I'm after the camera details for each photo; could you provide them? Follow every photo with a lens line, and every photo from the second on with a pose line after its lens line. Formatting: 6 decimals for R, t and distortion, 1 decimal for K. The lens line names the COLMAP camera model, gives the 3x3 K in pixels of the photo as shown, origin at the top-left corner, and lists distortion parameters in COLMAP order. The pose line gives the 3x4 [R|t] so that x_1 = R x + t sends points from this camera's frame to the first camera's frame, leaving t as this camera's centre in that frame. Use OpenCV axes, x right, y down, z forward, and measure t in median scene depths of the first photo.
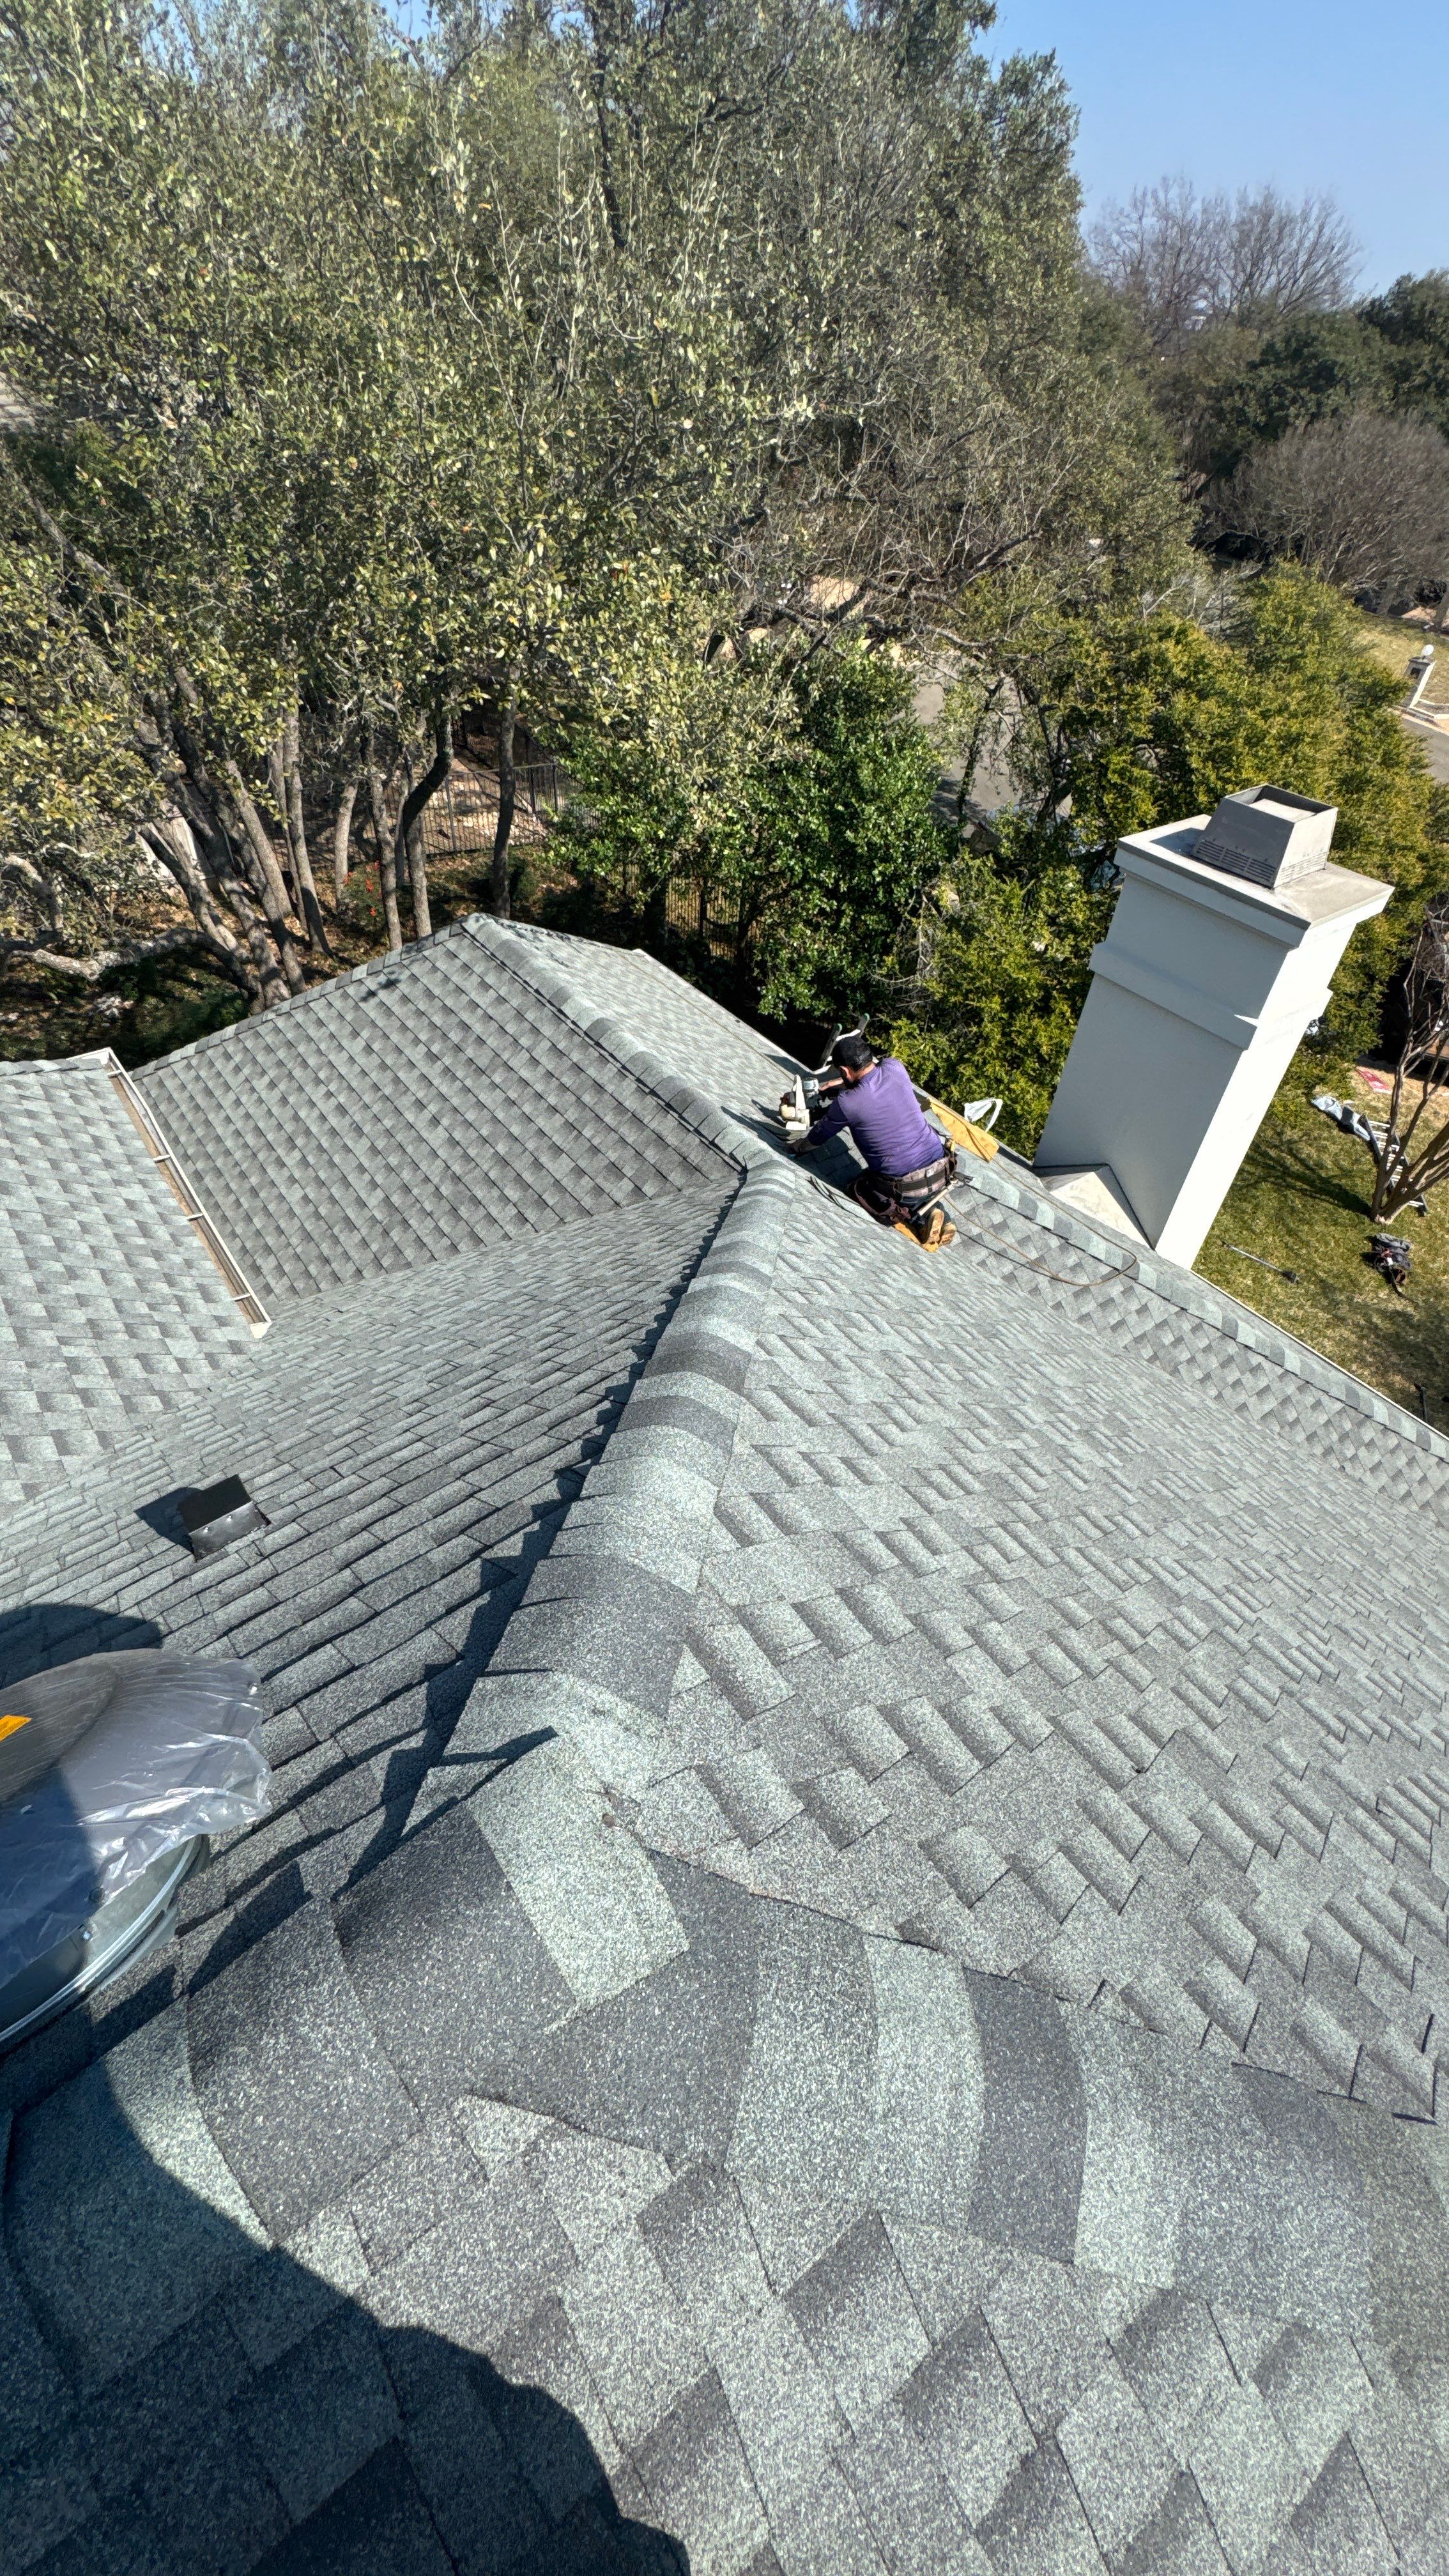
lens RADIAL K [[1021.3, 0, 740.8], [0, 1021.3, 1287.4], [0, 0, 1]] dist [-0.000339, -0.000124]
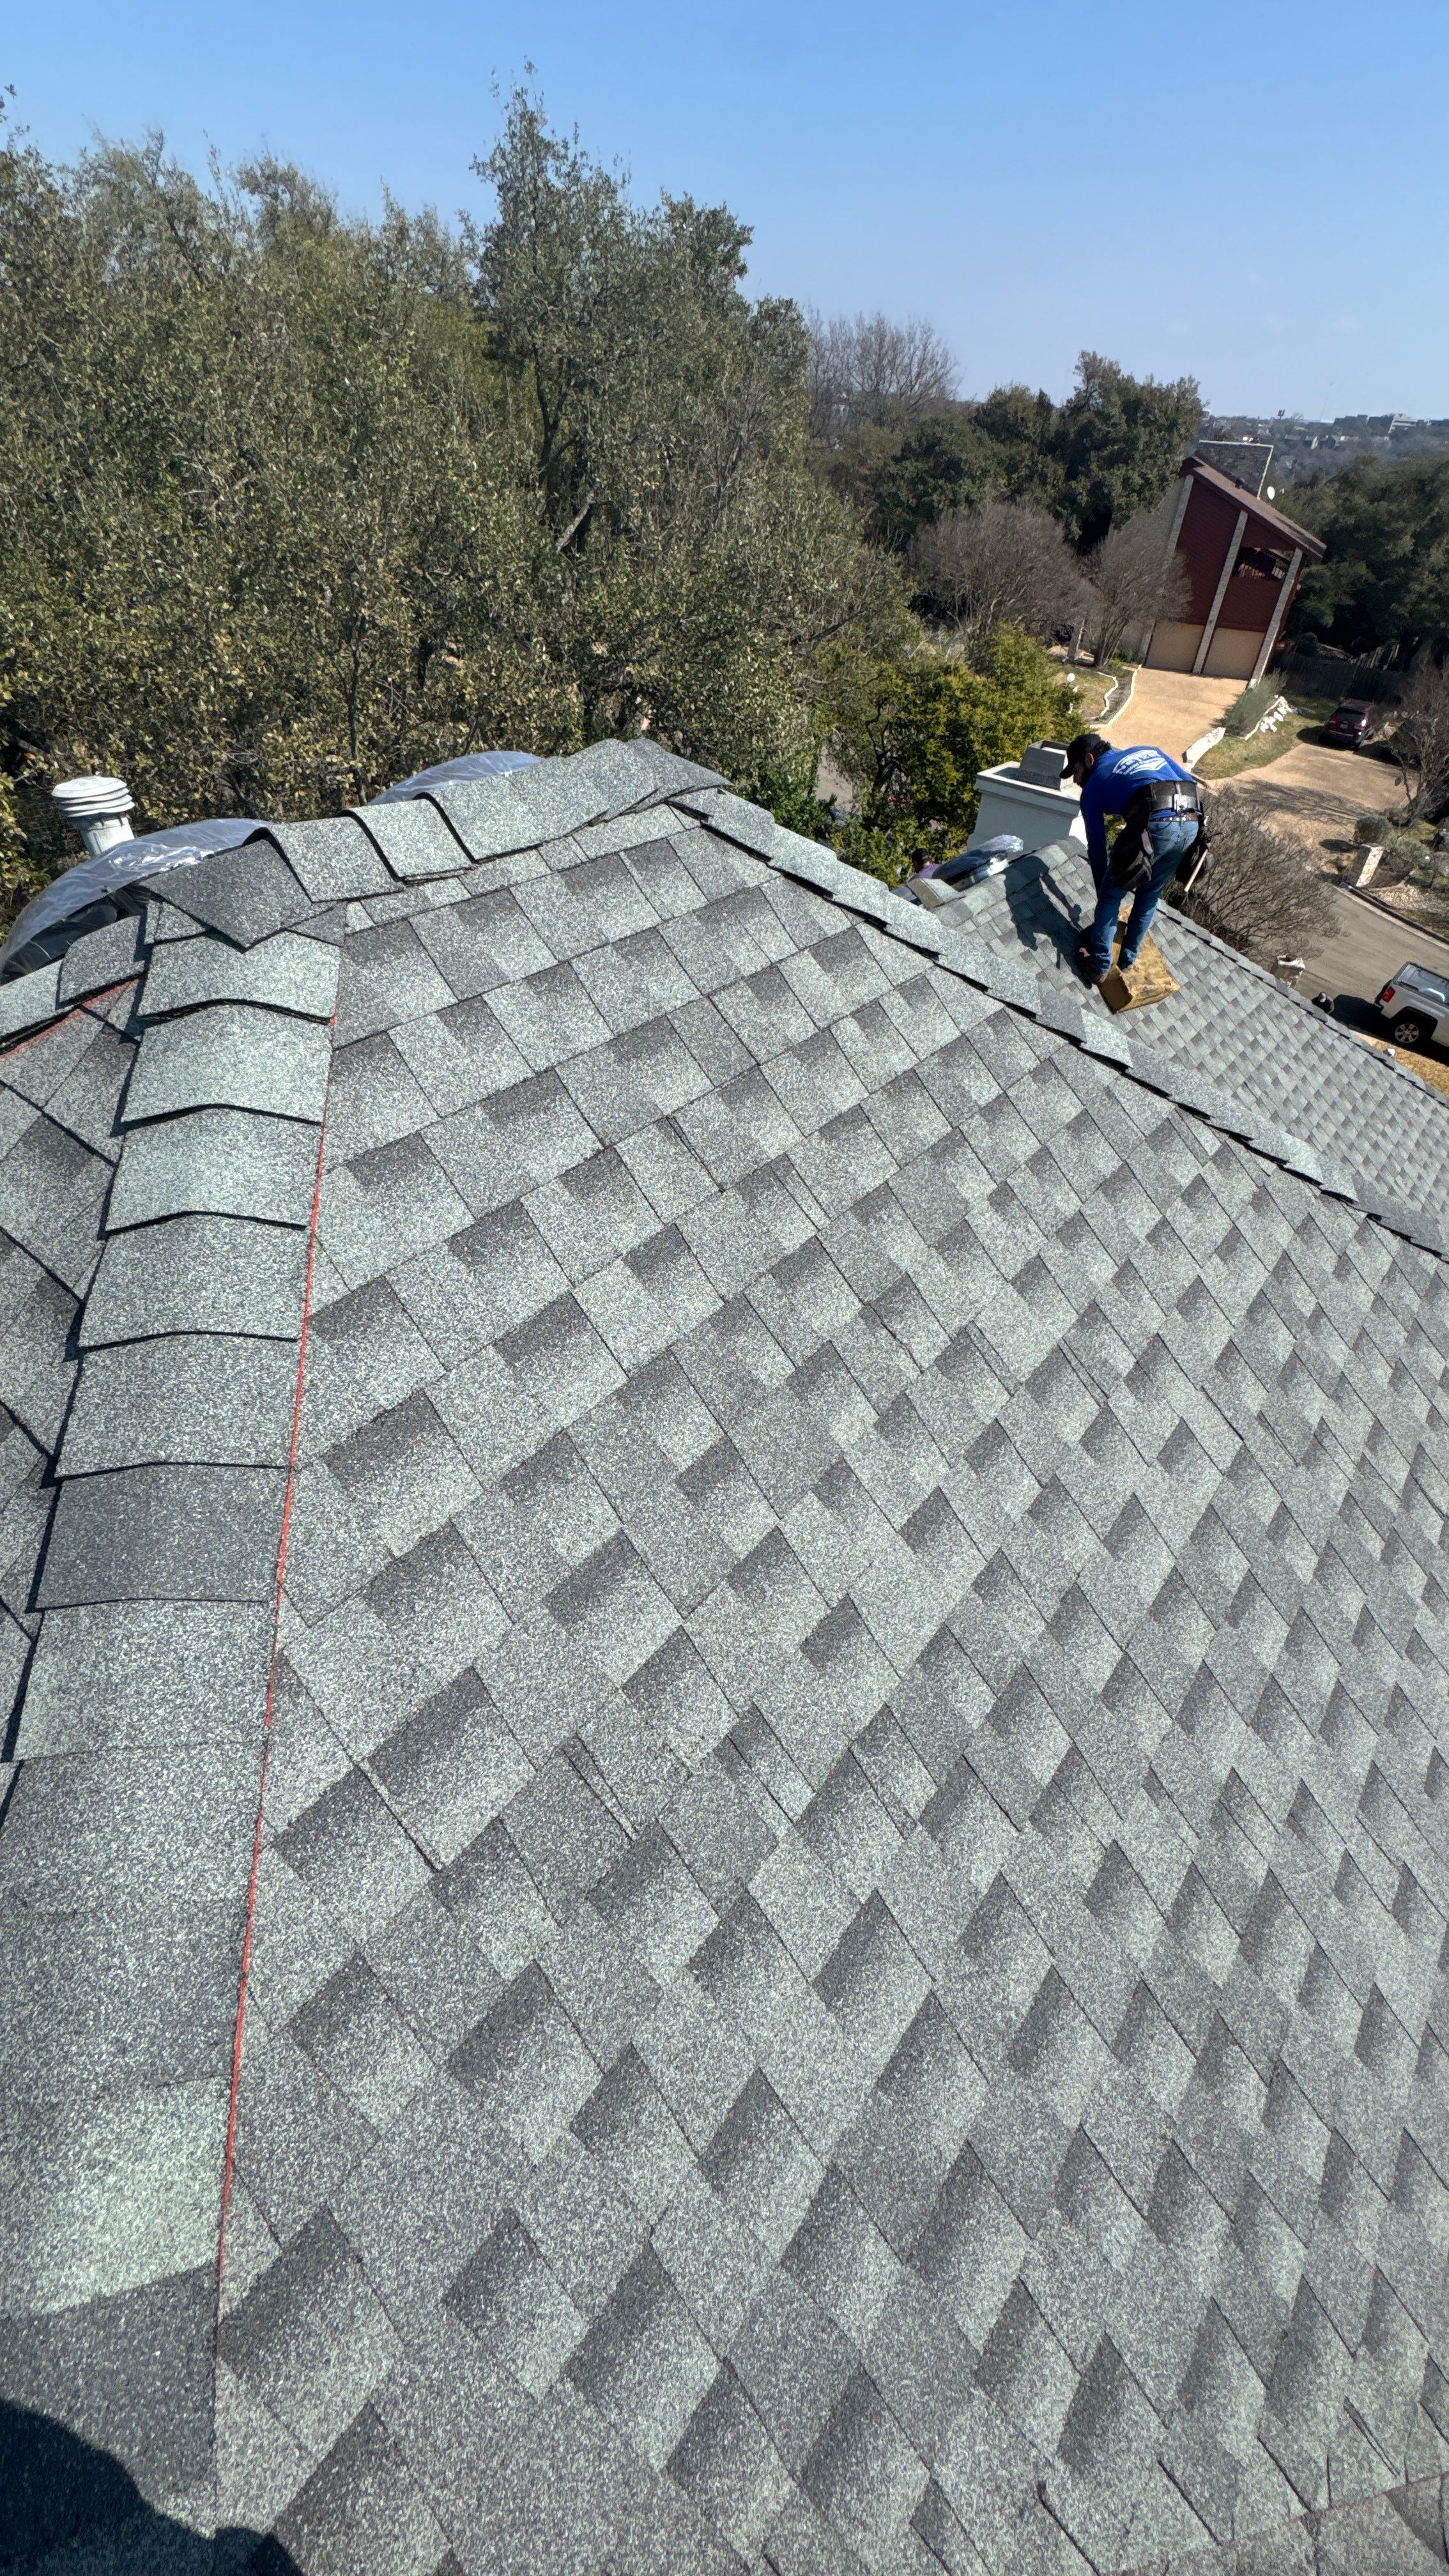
lens RADIAL K [[1021.3, 0, 728.6], [0, 1021.3, 1286.2], [0, 0, 1]] dist [-0.000339, -0.000124]
pose [[0.967906, -0.160462, 0.193418, -0.321262], [0.168097, 0.985487, -0.023621, 0.252457], [-0.186821, 0.055375, 0.980832, -0.392126]]
